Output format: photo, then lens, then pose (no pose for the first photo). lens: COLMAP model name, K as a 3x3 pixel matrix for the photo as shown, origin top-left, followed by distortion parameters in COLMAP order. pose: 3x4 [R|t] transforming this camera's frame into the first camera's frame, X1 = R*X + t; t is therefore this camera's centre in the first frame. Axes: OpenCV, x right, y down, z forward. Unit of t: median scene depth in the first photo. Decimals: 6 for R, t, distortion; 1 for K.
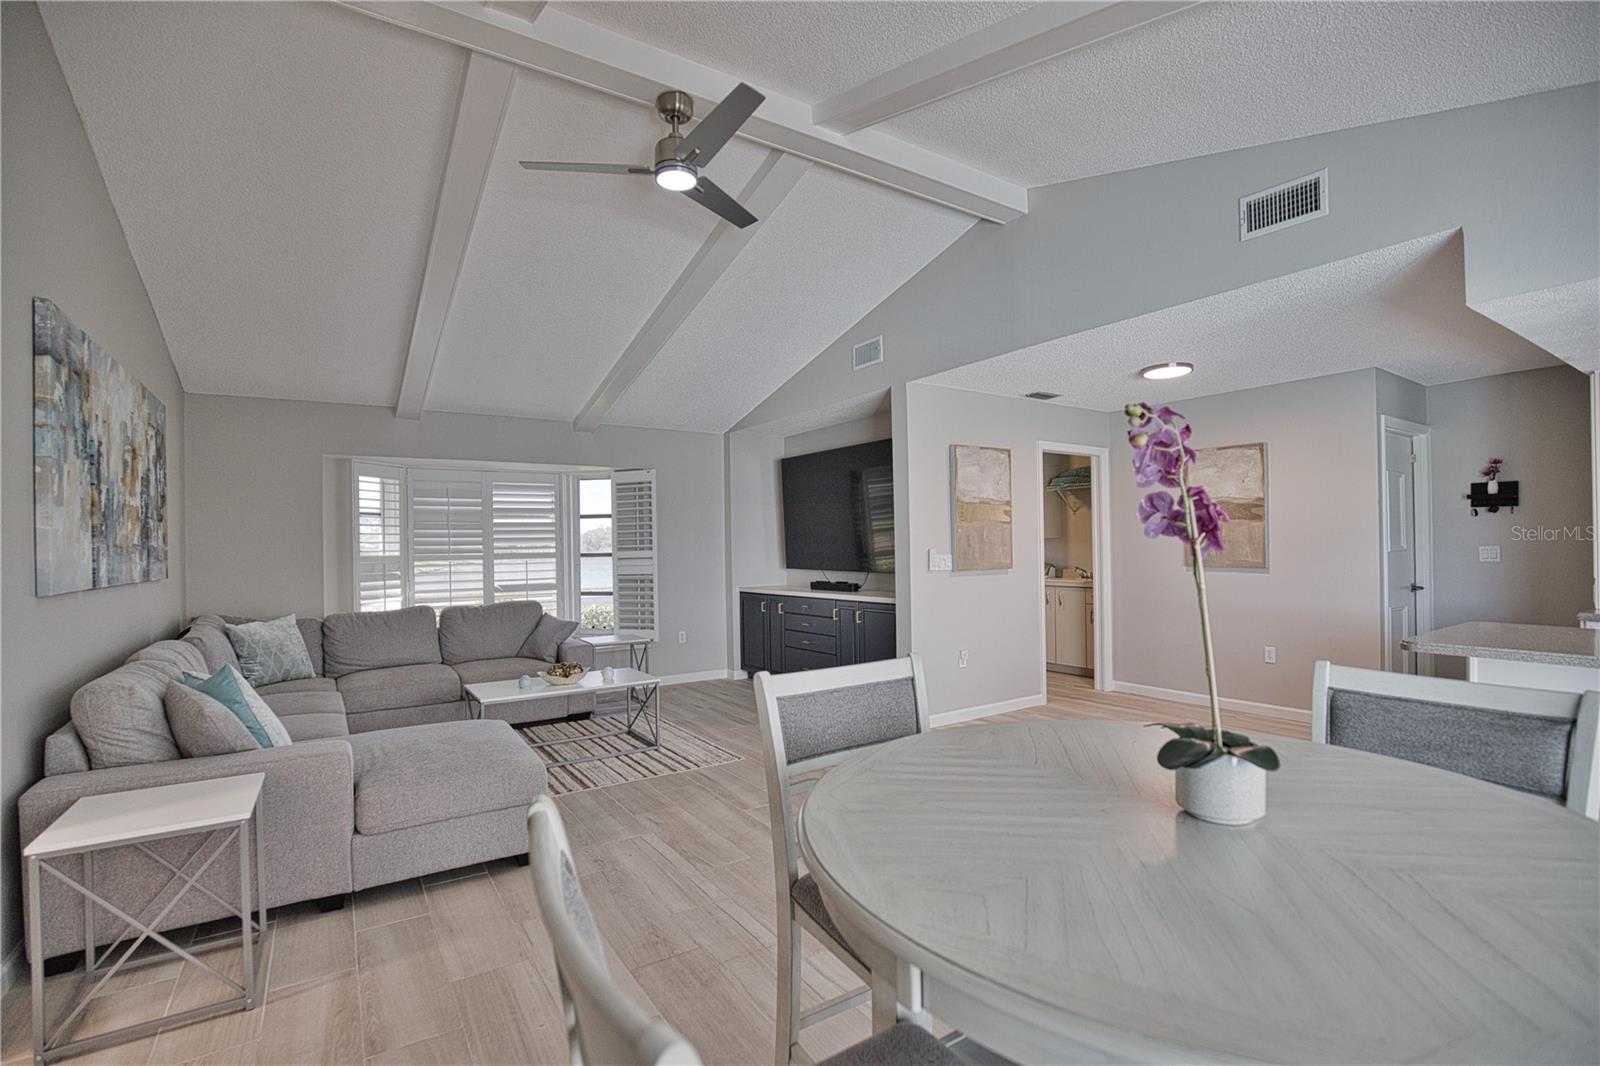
lens RADIAL K [[729.8, 0, 805.6], [0, 729.8, 541.5], [0, 0, 1]] dist [-0.035523, 0.006730]
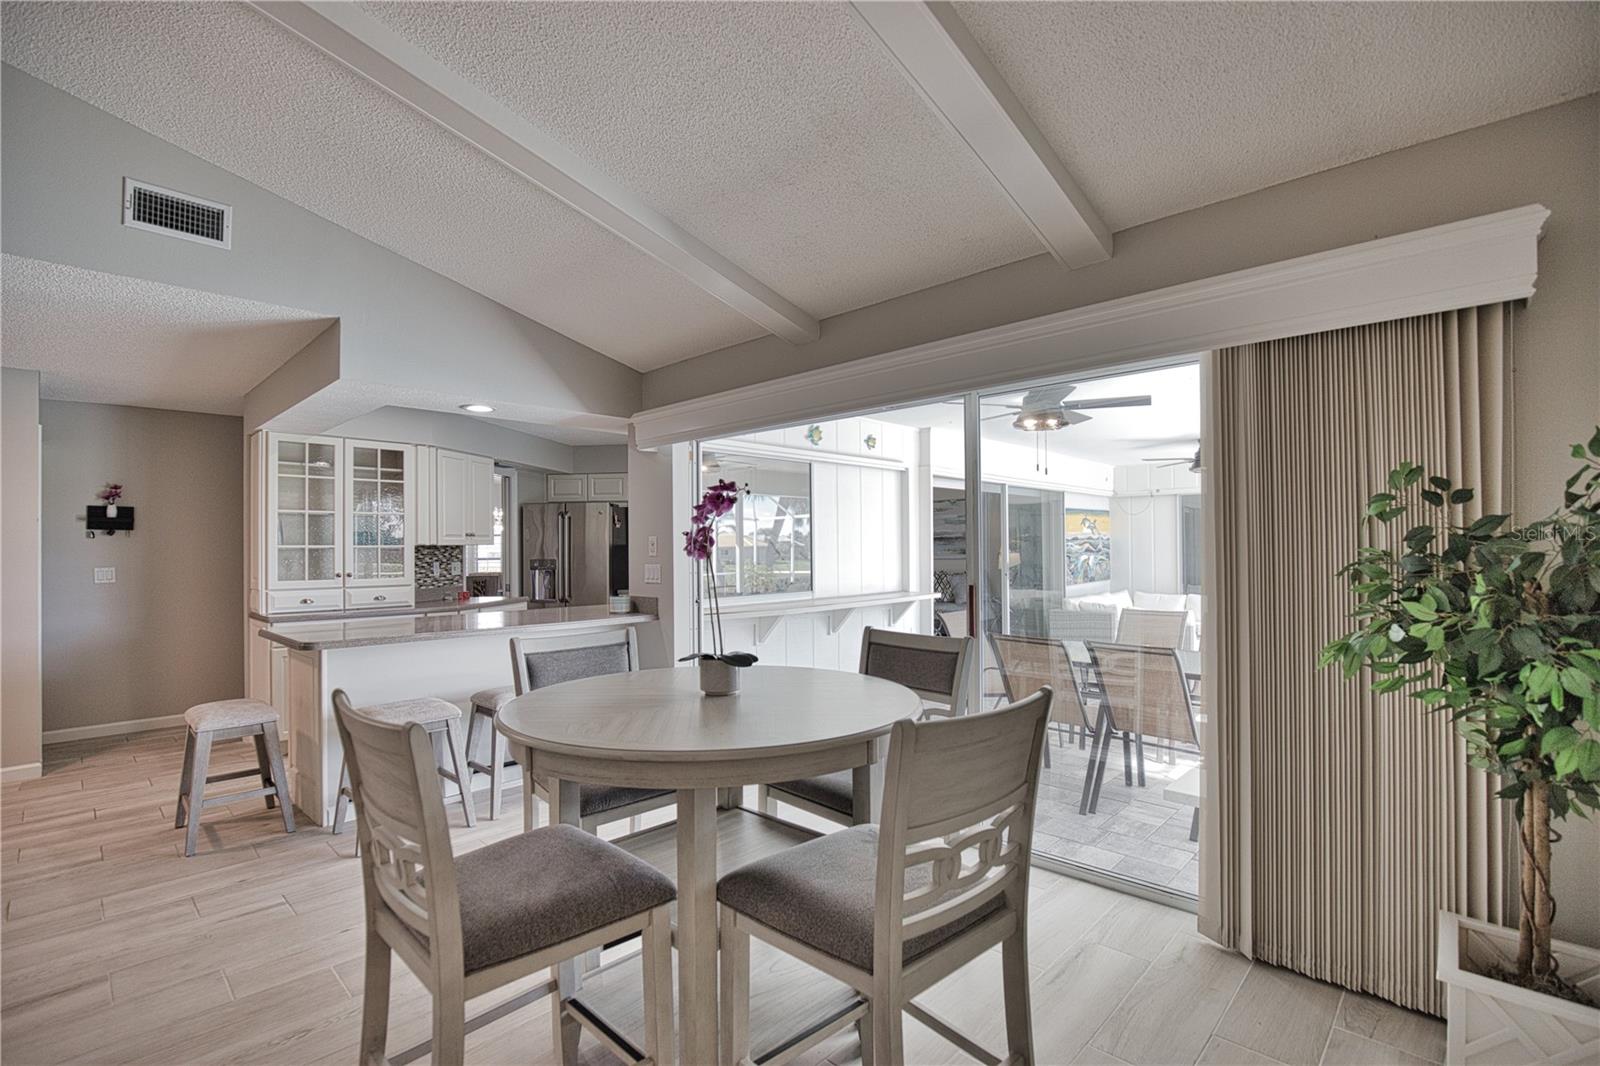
lens RADIAL K [[729.8, 0, 811.4], [0, 729.8, 540.0], [0, 0, 1]] dist [-0.035523, 0.006730]
pose [[-0.229990, 0.028784, 0.972767, -0.276399], [0.009028, 0.999583, -0.027443, 0.003700], [-0.973151, 0.002471, -0.230153, 0.235043]]
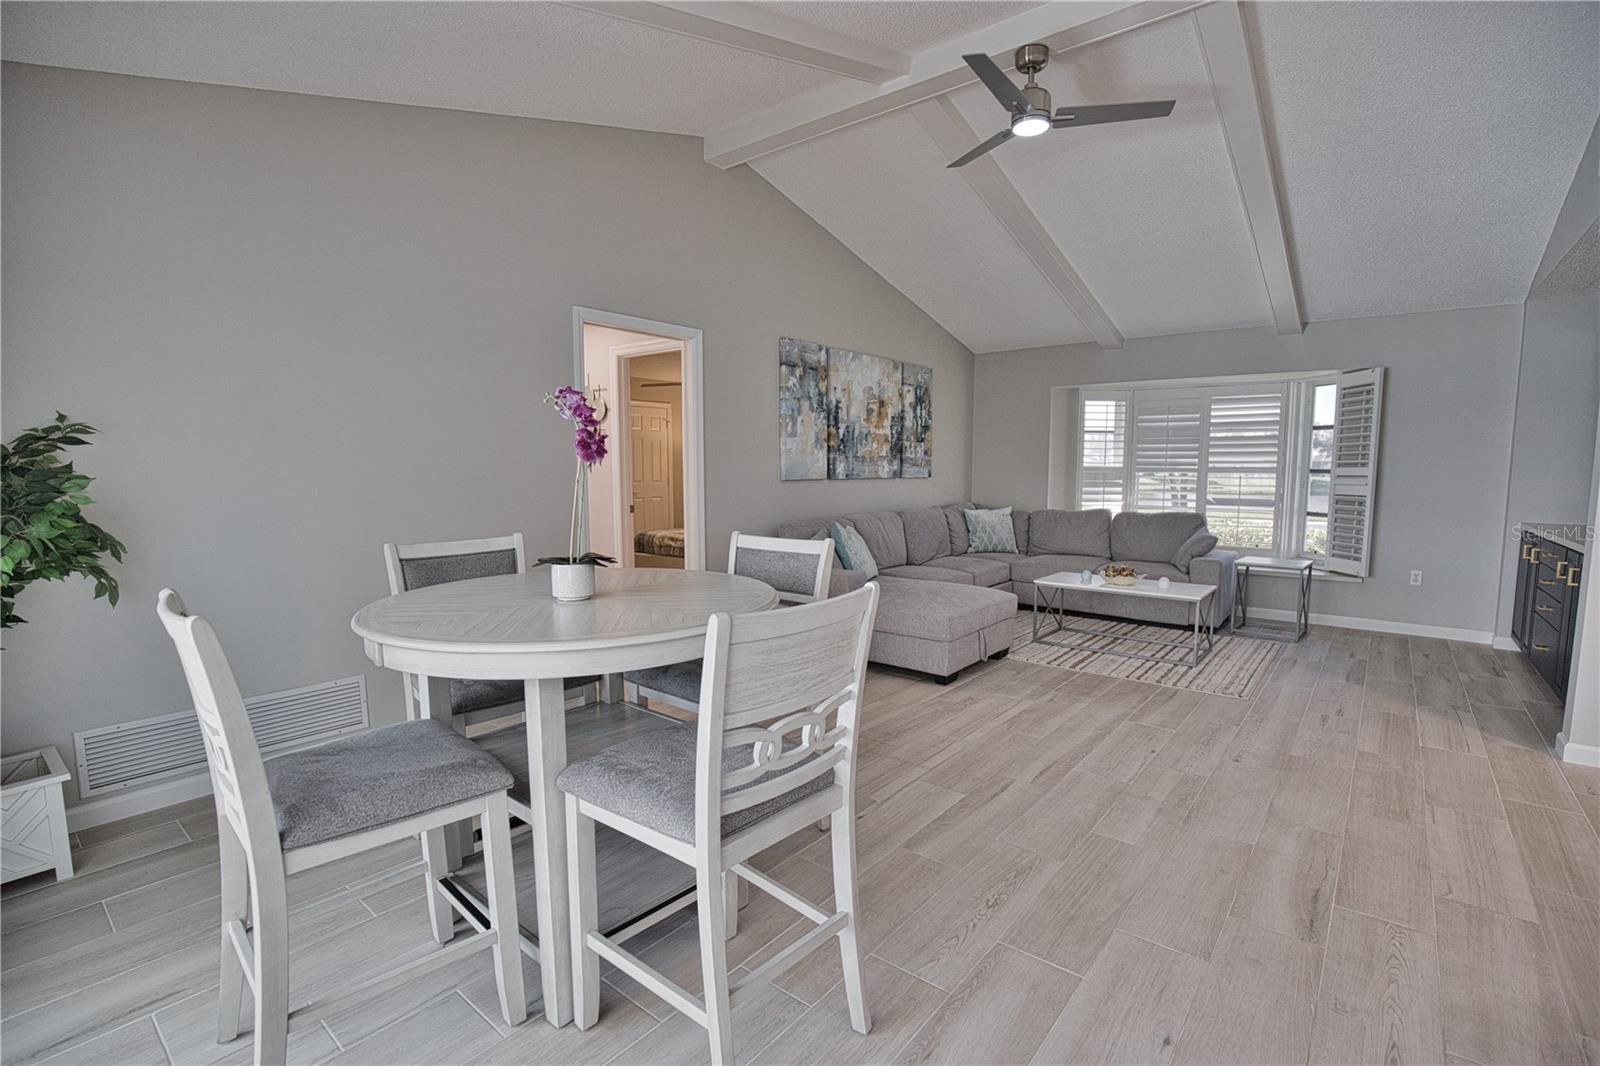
lens RADIAL K [[729.8, 0, 809.9], [0, 729.8, 540.5], [0, 0, 1]] dist [-0.035523, 0.006730]
pose [[0.300832, 0.112866, -0.946975, 0.506987], [-0.000028, 0.992973, 0.118340, -0.001328], [0.953677, -0.035574, 0.298721, 0.198686]]
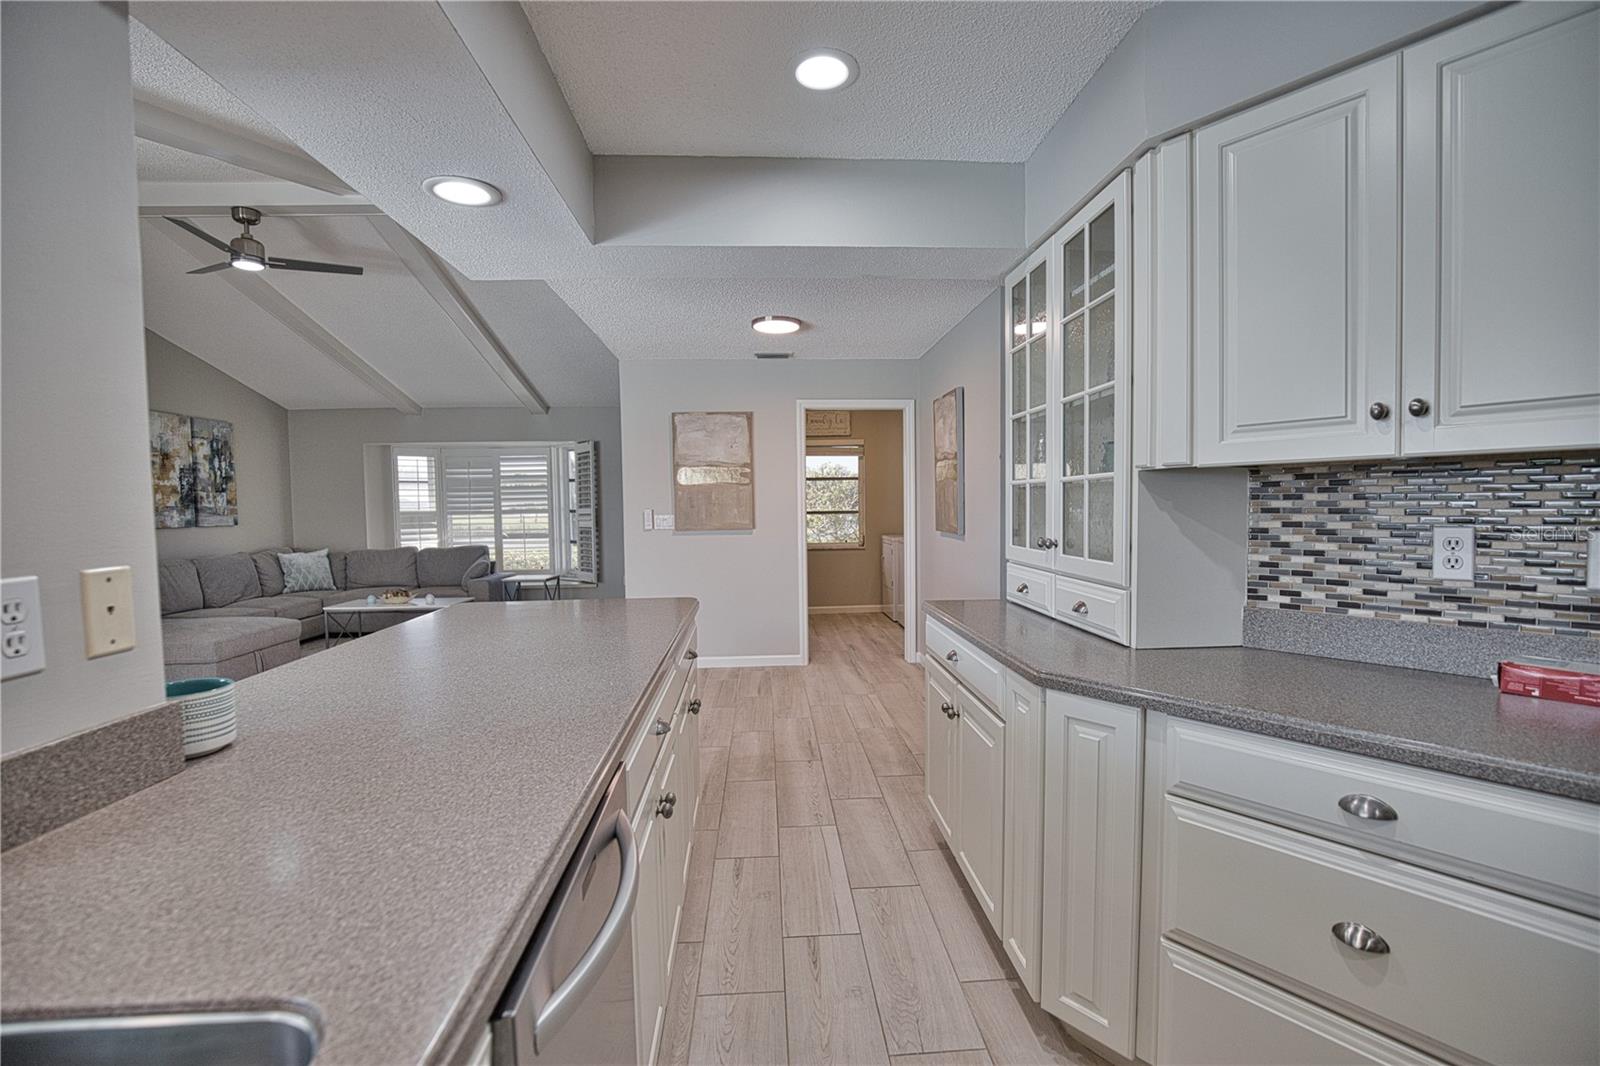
lens RADIAL K [[729.8, 0, 806.3], [0, 729.8, 540.1], [0, 0, 1]] dist [-0.035523, 0.006730]
pose [[0.866221, 0.028142, -0.498867, 0.956302], [0.004107, 0.997978, 0.063428, -0.012997], [0.499643, -0.056991, 0.864354, 0.163919]]
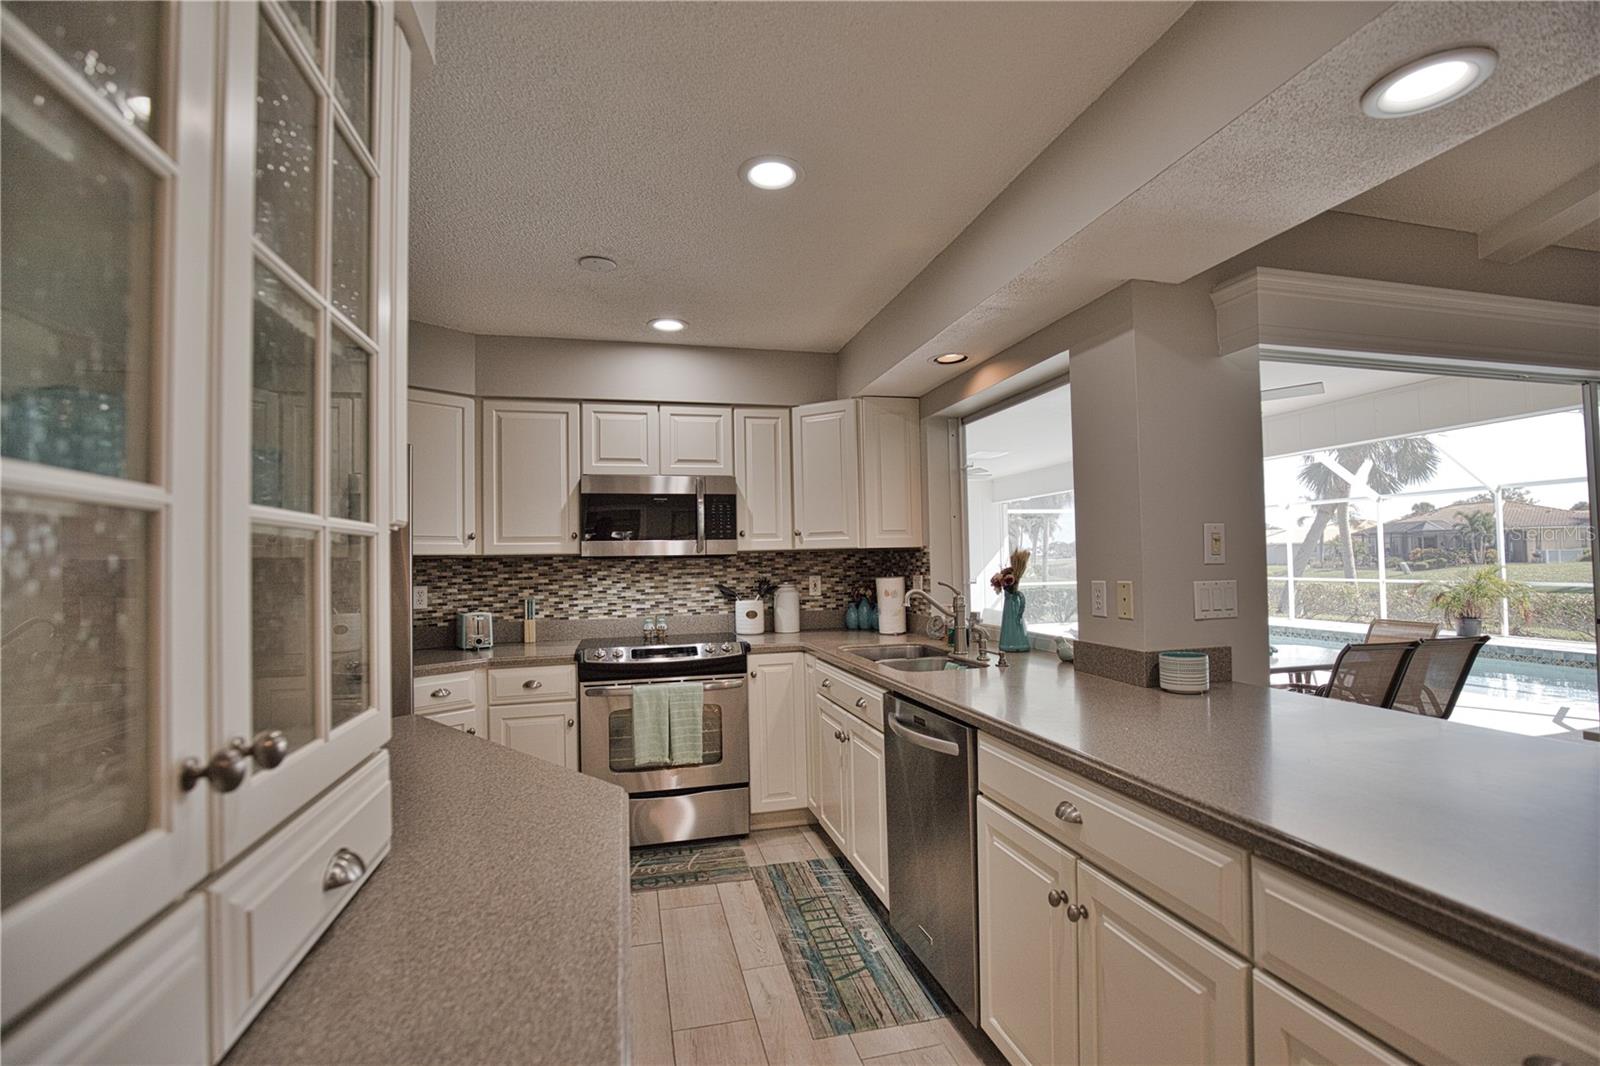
lens RADIAL K [[729.8, 0, 807.3], [0, 729.8, 538.5], [0, 0, 1]] dist [-0.035523, 0.006730]
pose [[-0.942002, 0.044650, 0.332624, 0.735428], [0.033878, 0.998699, -0.038117, -0.009831], [-0.333893, -0.024638, -0.942289, 0.717241]]
